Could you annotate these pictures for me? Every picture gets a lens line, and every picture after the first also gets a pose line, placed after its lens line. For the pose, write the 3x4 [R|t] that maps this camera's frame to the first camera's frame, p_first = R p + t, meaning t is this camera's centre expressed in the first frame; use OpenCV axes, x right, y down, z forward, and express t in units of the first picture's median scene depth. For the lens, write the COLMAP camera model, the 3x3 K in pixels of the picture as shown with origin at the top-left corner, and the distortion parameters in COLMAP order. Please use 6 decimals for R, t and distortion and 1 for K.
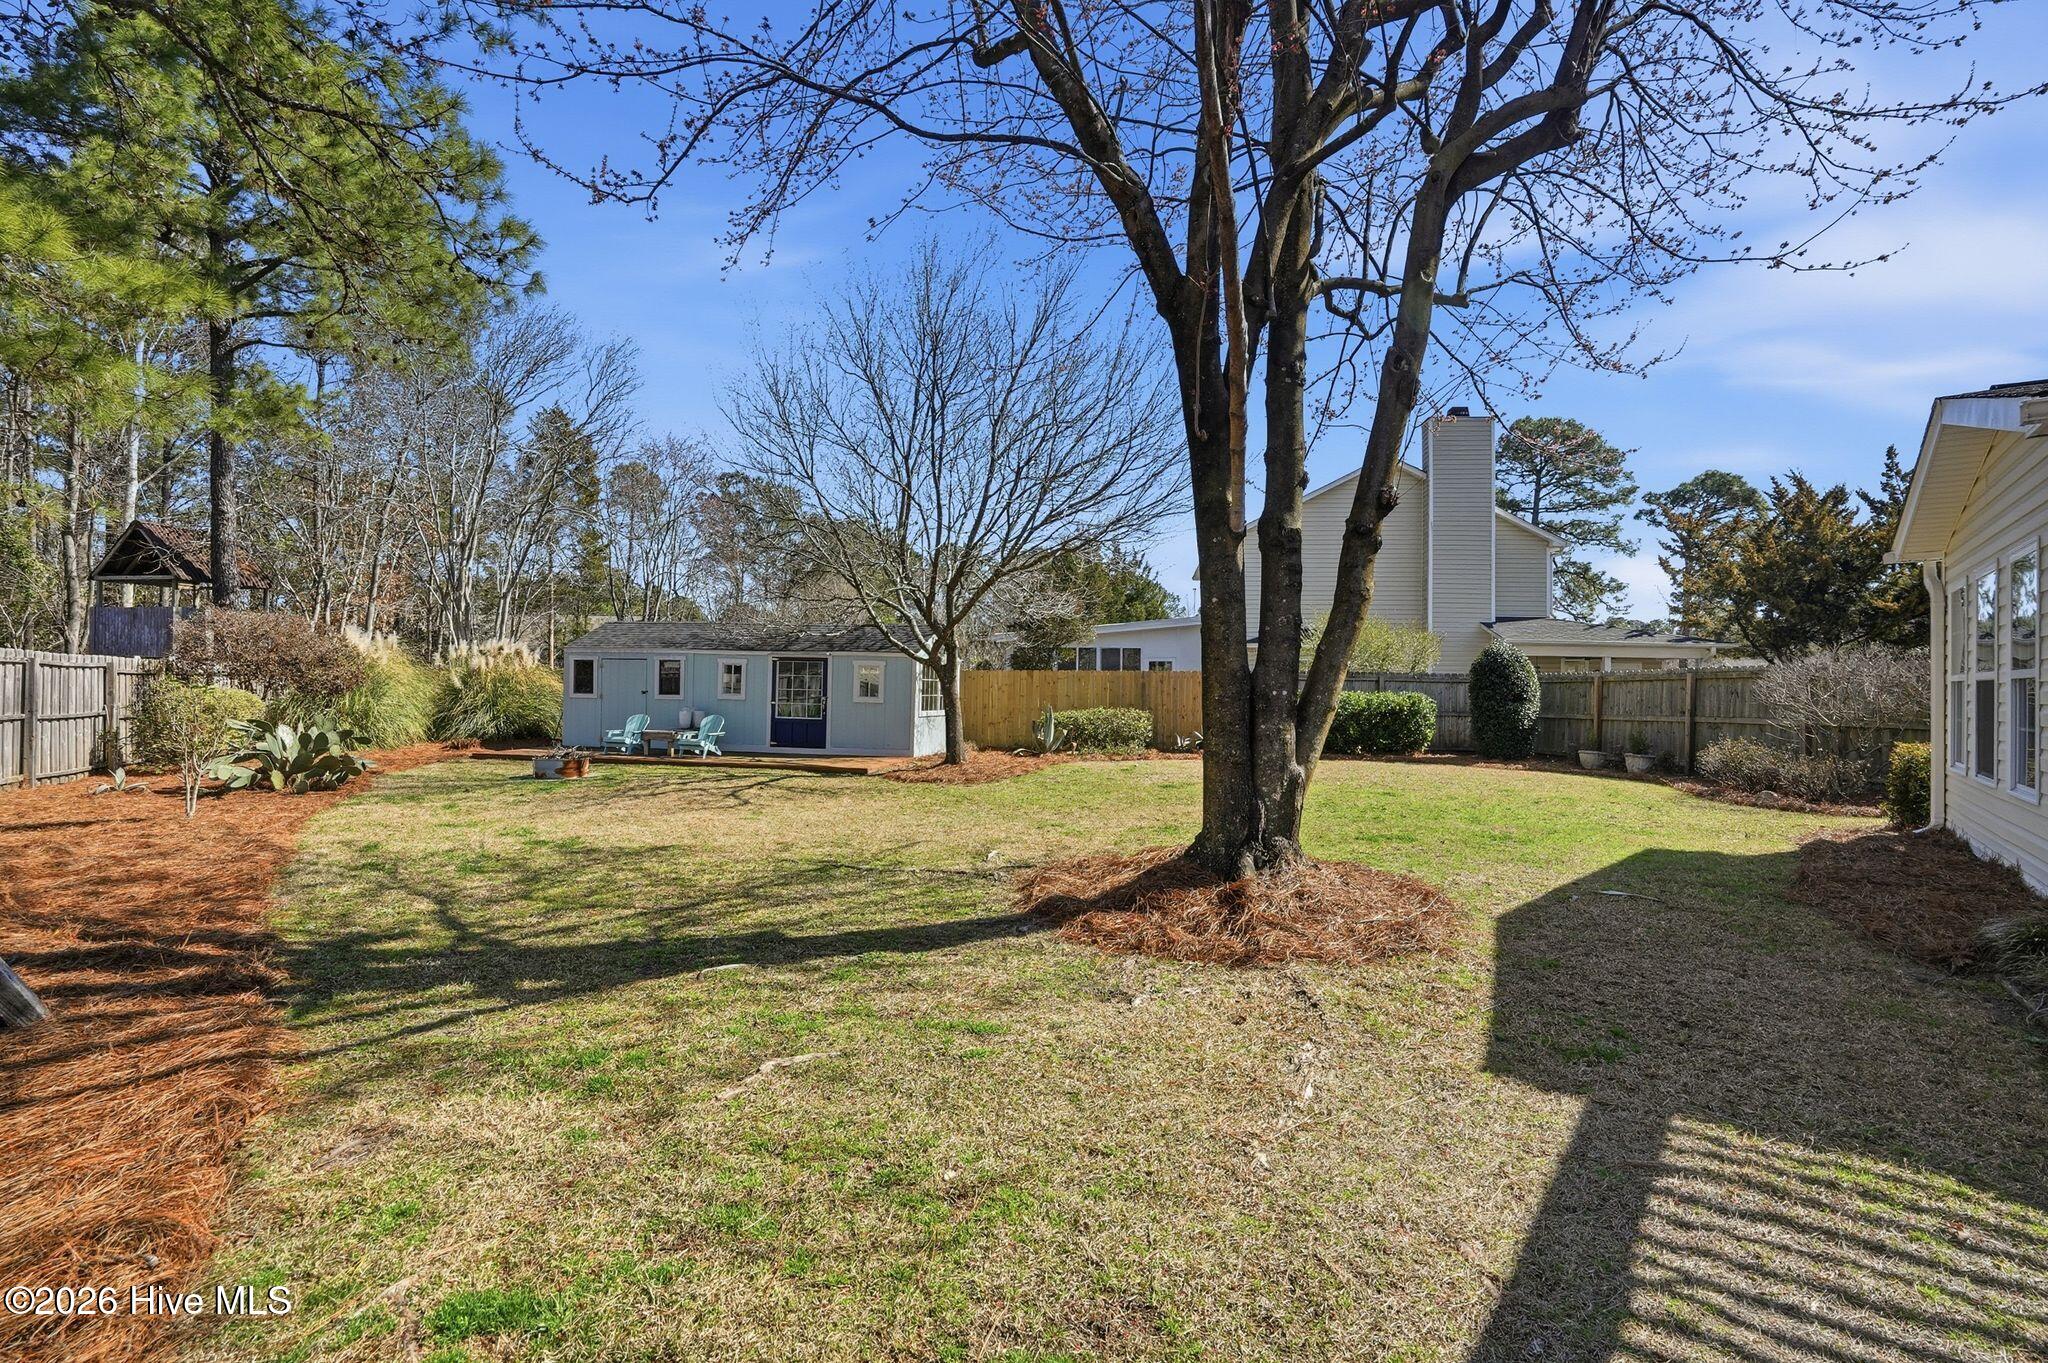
lens RADIAL K [[982.3, 0, 1041.8], [0, 982.3, 680.3], [0, 0, 1]] dist [-0.050371, 0.022779]
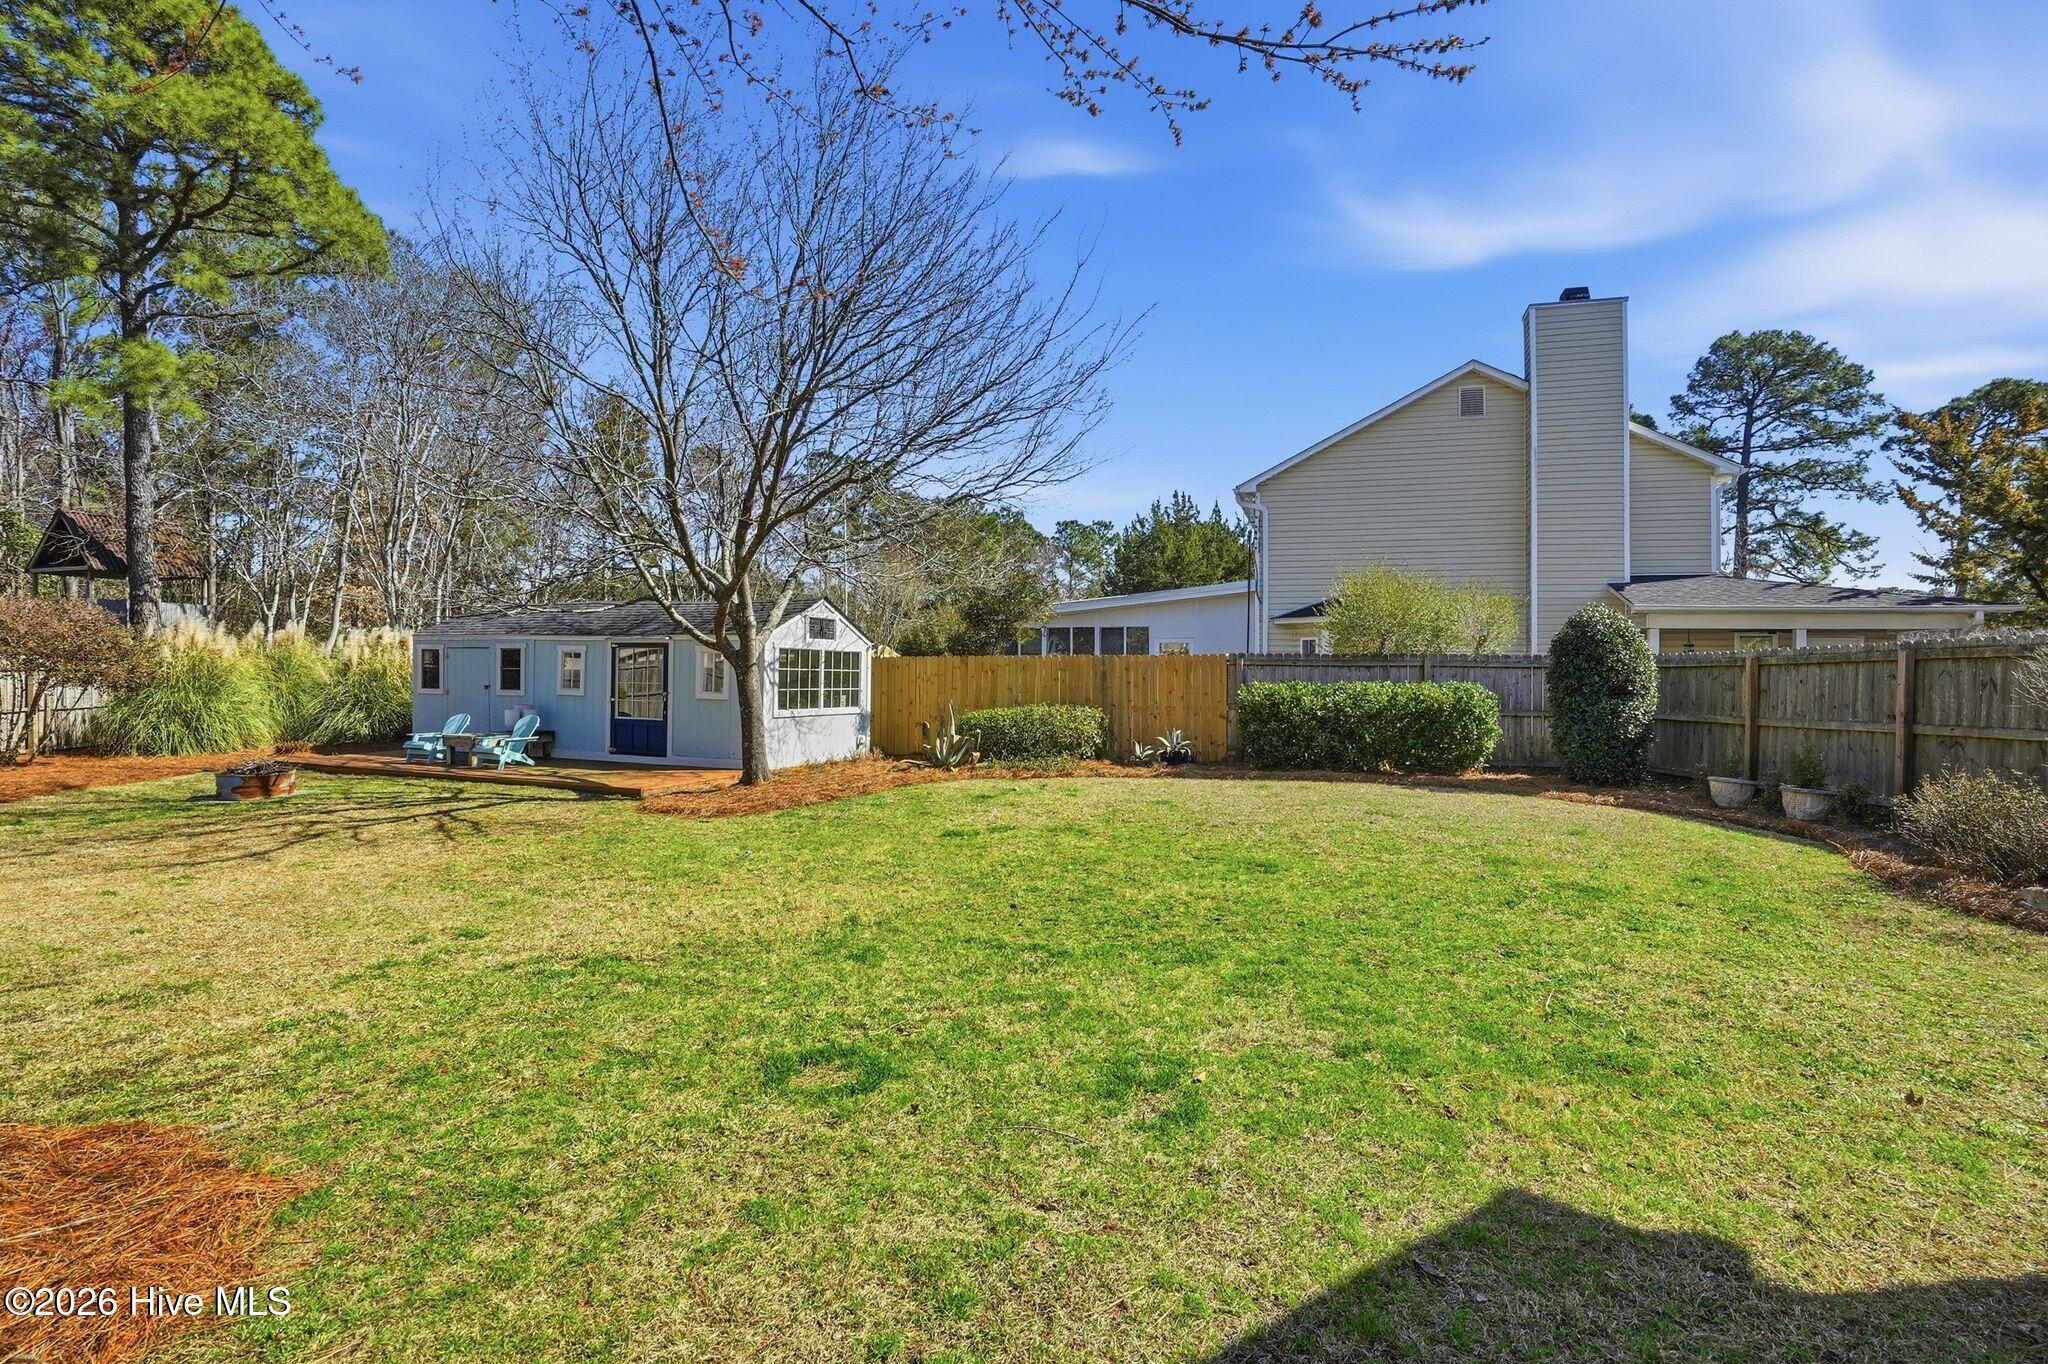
lens RADIAL K [[982.3, 0, 1044.4], [0, 982.3, 677.0], [0, 0, 1]] dist [-0.050371, 0.022779]
pose [[0.981943, -0.005747, -0.189088, 0.199139], [0.007817, 0.999917, 0.010206, -0.000915], [0.189014, -0.011500, 0.981907, 0.244313]]
